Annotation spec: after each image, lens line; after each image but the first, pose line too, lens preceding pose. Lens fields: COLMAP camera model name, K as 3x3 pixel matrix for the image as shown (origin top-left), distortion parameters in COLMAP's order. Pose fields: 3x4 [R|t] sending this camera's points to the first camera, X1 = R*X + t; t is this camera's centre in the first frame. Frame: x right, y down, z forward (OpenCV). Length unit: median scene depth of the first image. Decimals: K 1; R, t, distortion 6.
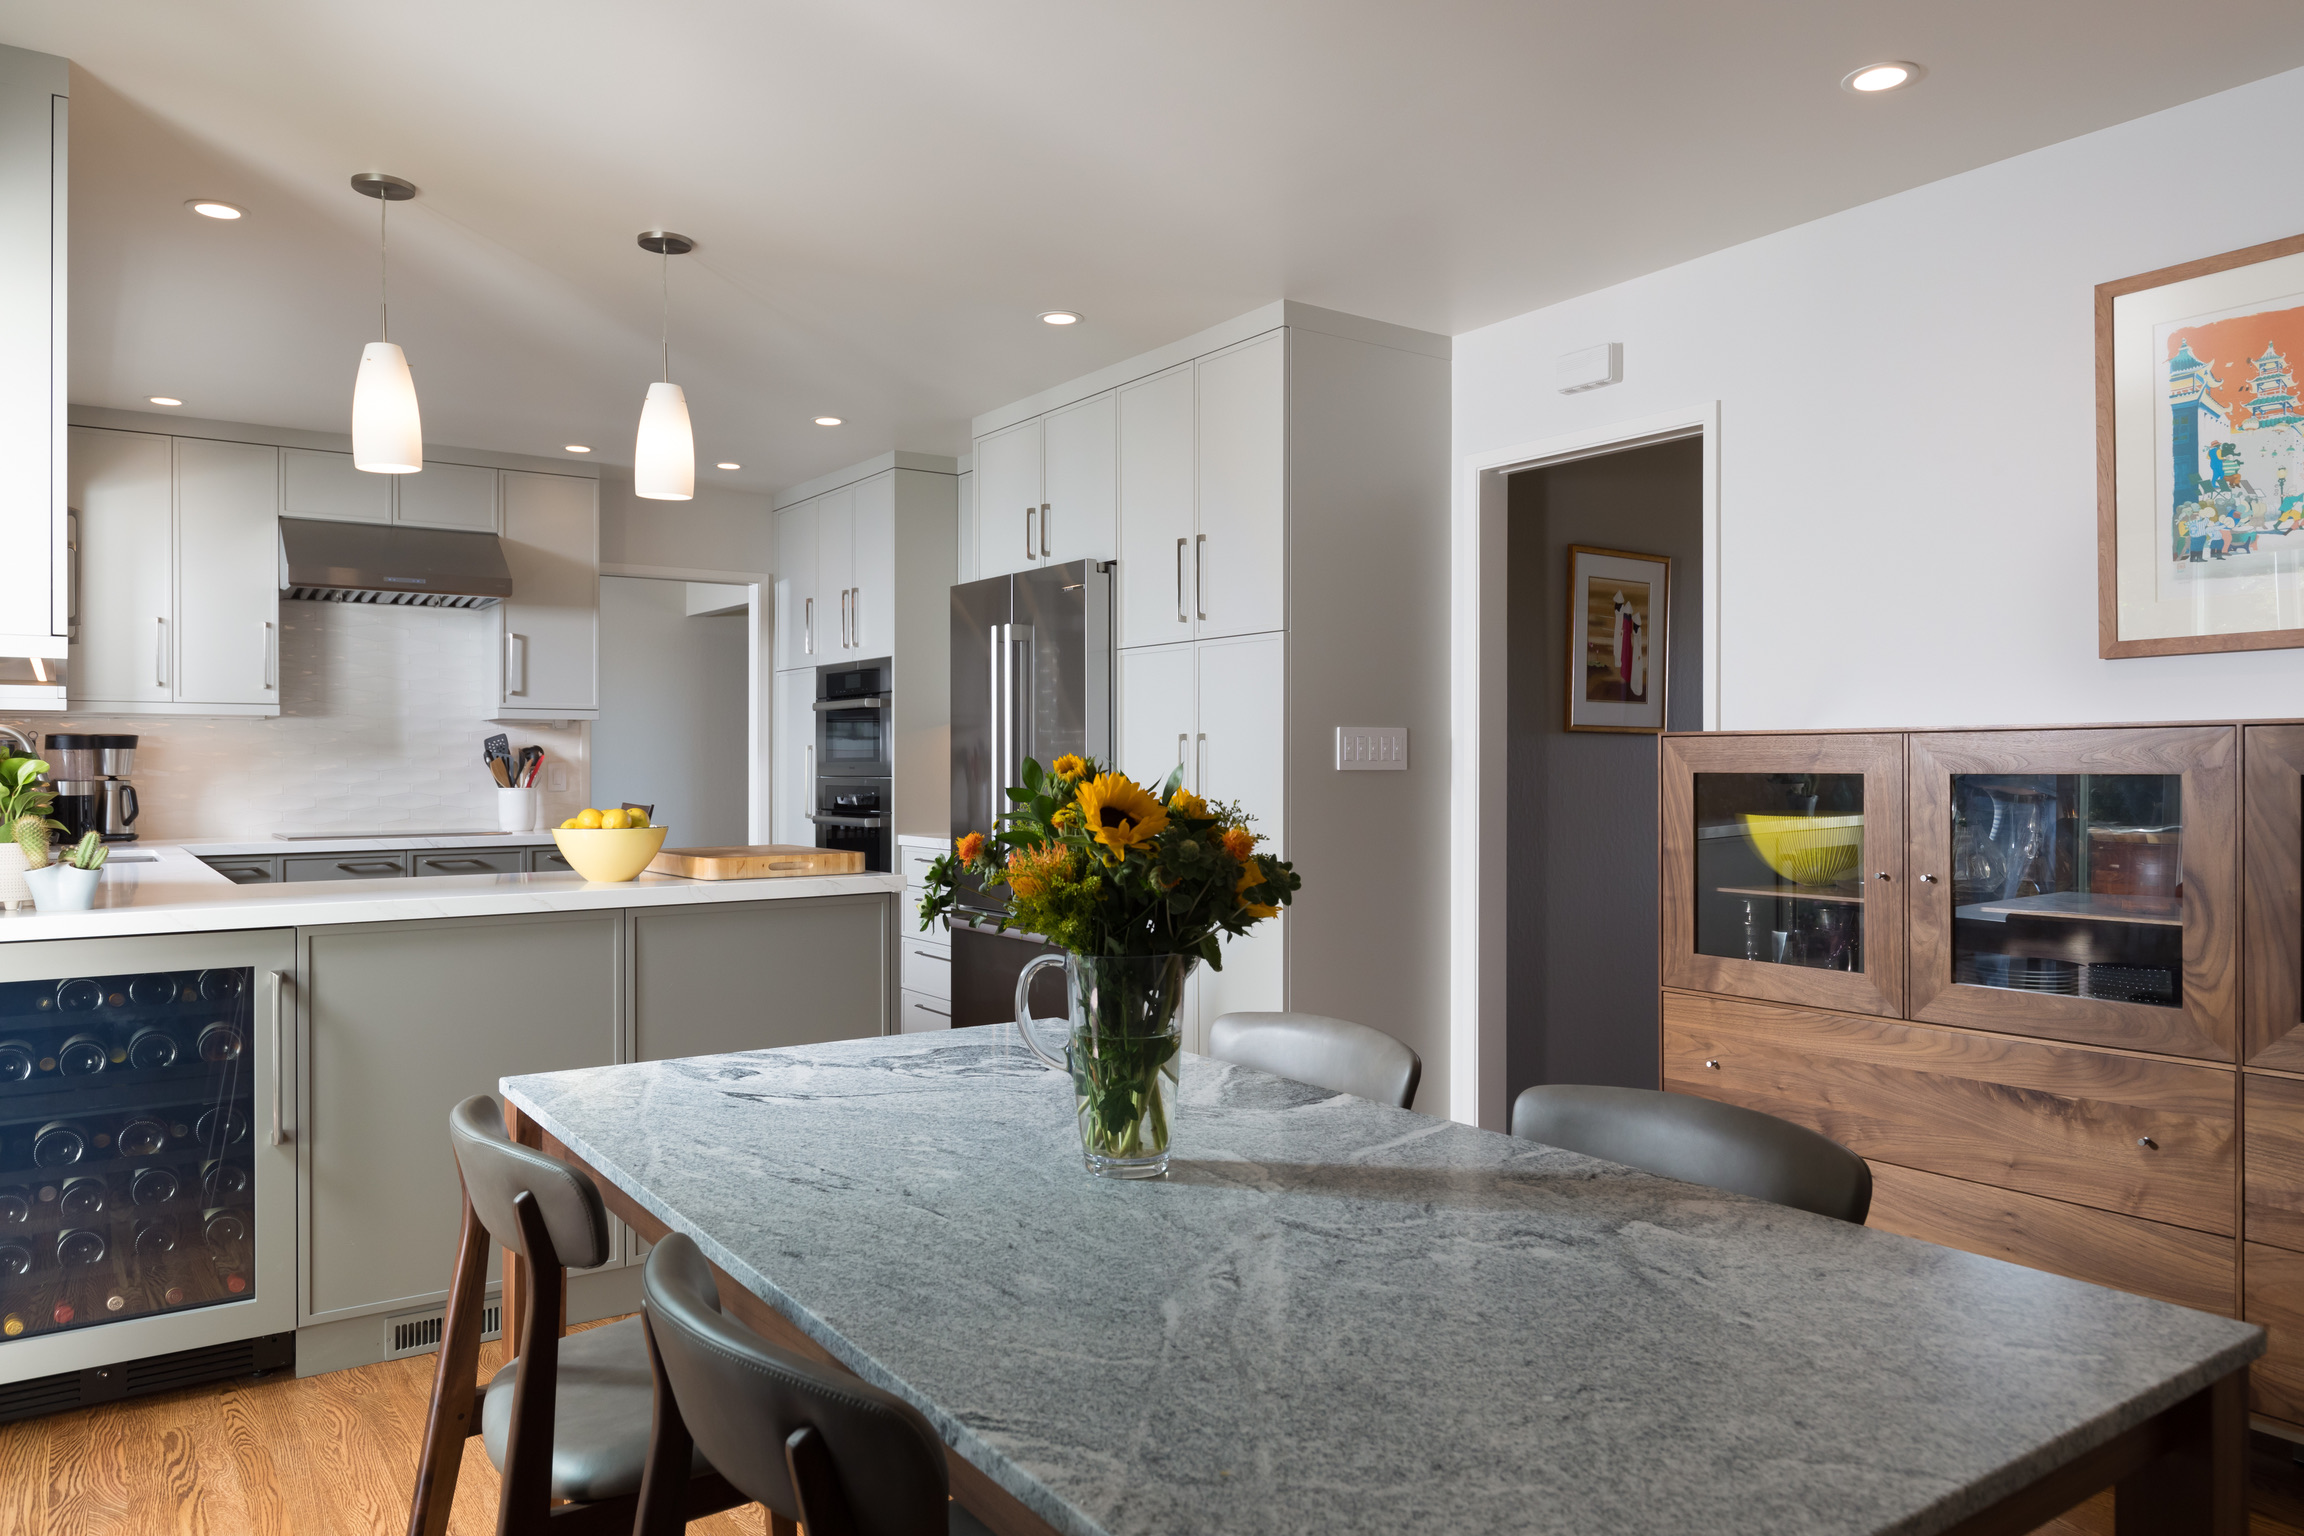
lens RADIAL K [[1537.4, 0, 1152.0], [0, 1537.4, 768.0], [0, 0, 1]] dist [0.002014, 0.000013]
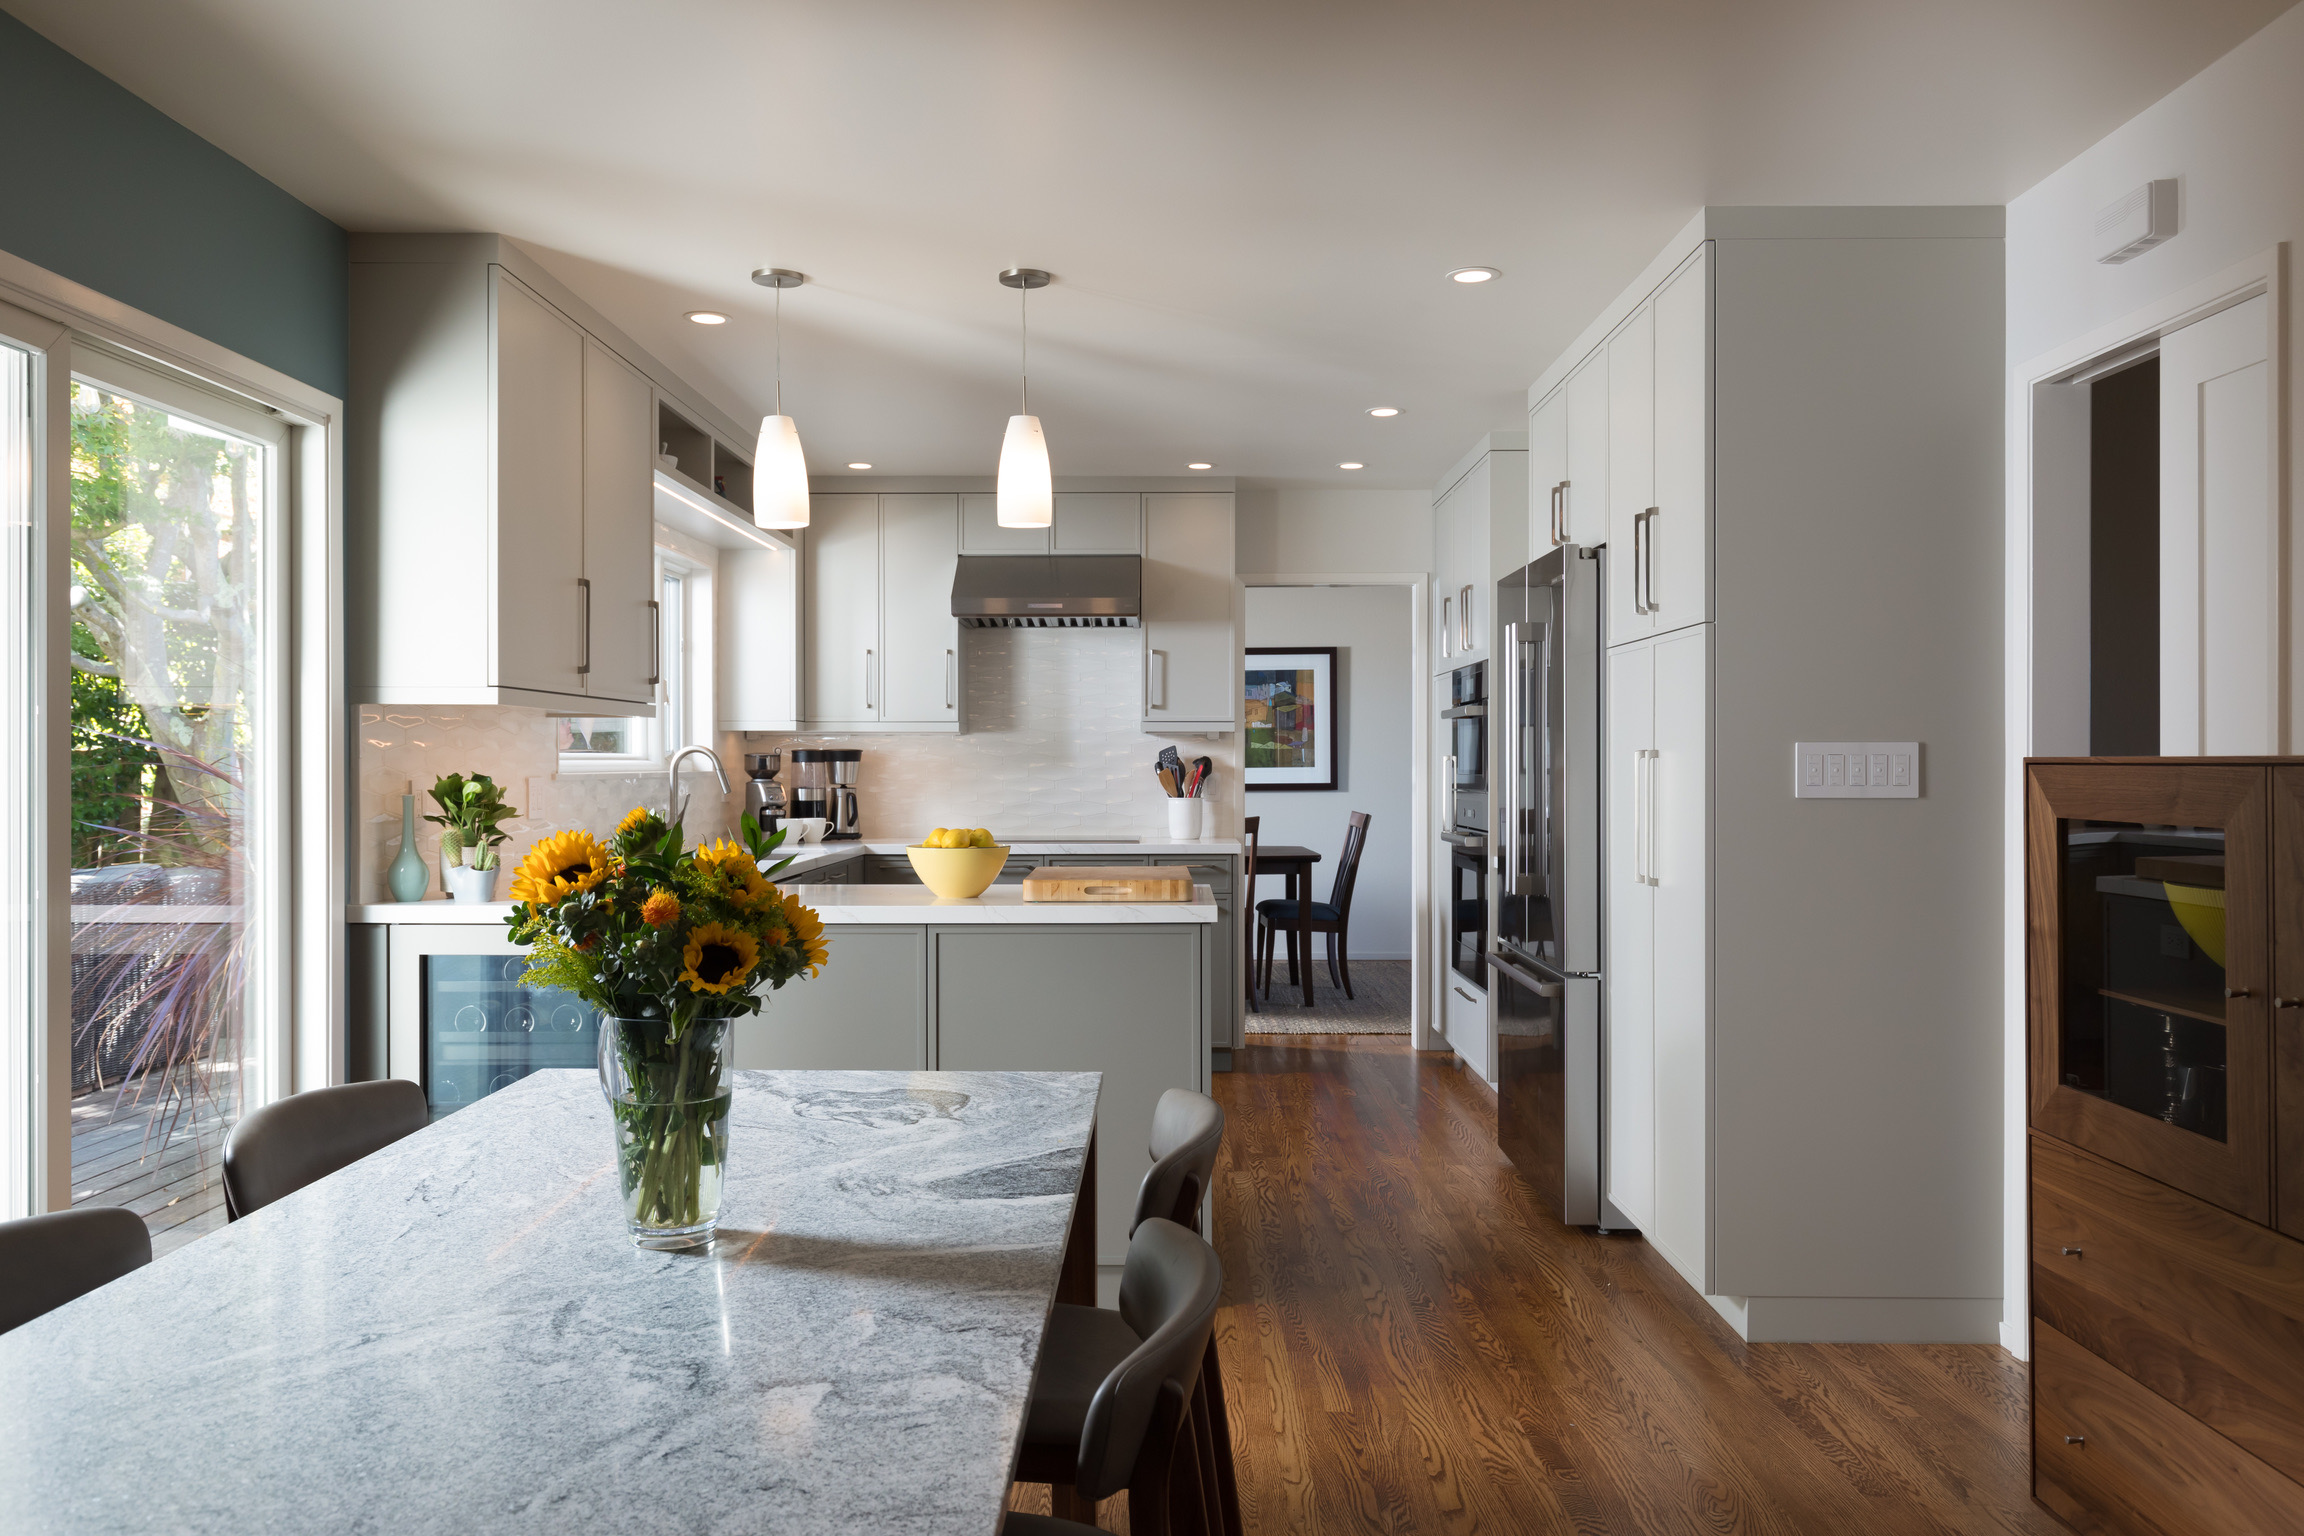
lens RADIAL K [[1655.1, 0, 1152.0], [0, 1655.1, 768.0], [0, 0, 1]] dist [0.002131, -0.004140]
pose [[0.811177, 0.004155, -0.584787, 0.322999], [-0.003137, 0.999991, 0.002754, -0.014120], [0.584793, -0.000399, 0.811183, 0.122950]]
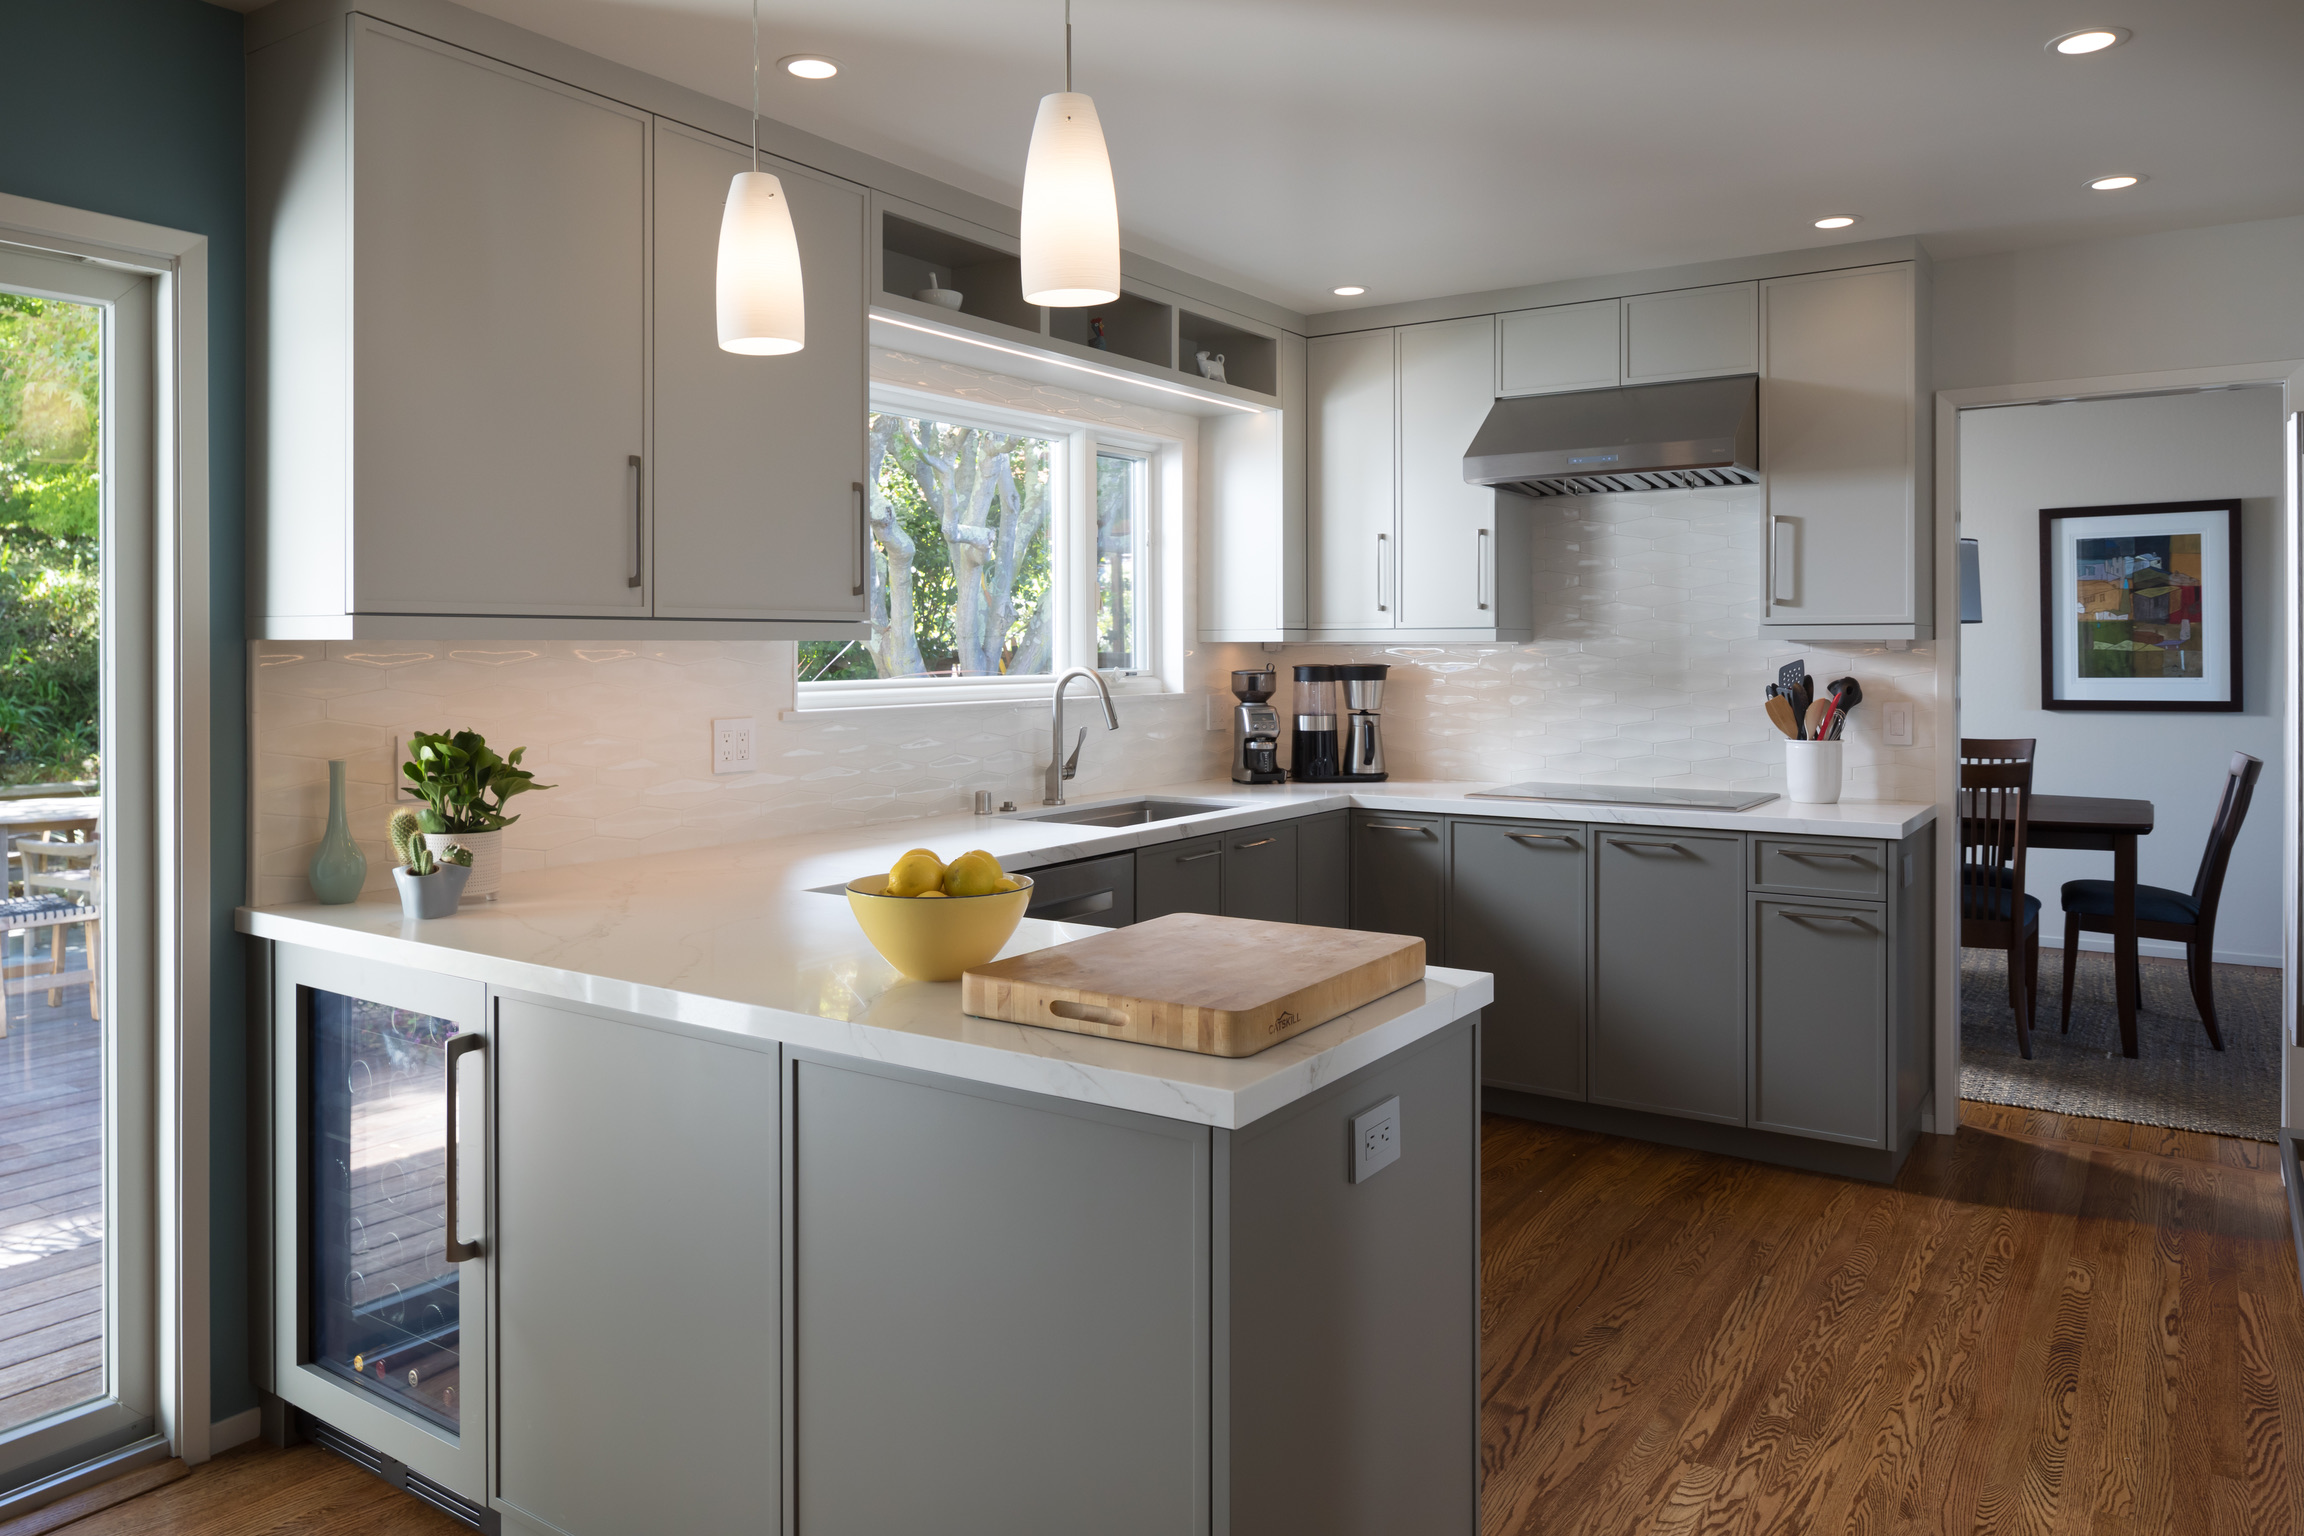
lens RADIAL K [[1569.2, 0, 1141.9], [0, 1569.2, 641.1], [0, 0, 1]] dist [-0.017145, -0.002931]
pose [[0.351915, -0.002272, -0.936029, 0.185004], [0.000043, 0.999997, -0.002411, -0.040370], [0.936032, 0.000809, 0.351914, 0.663291]]
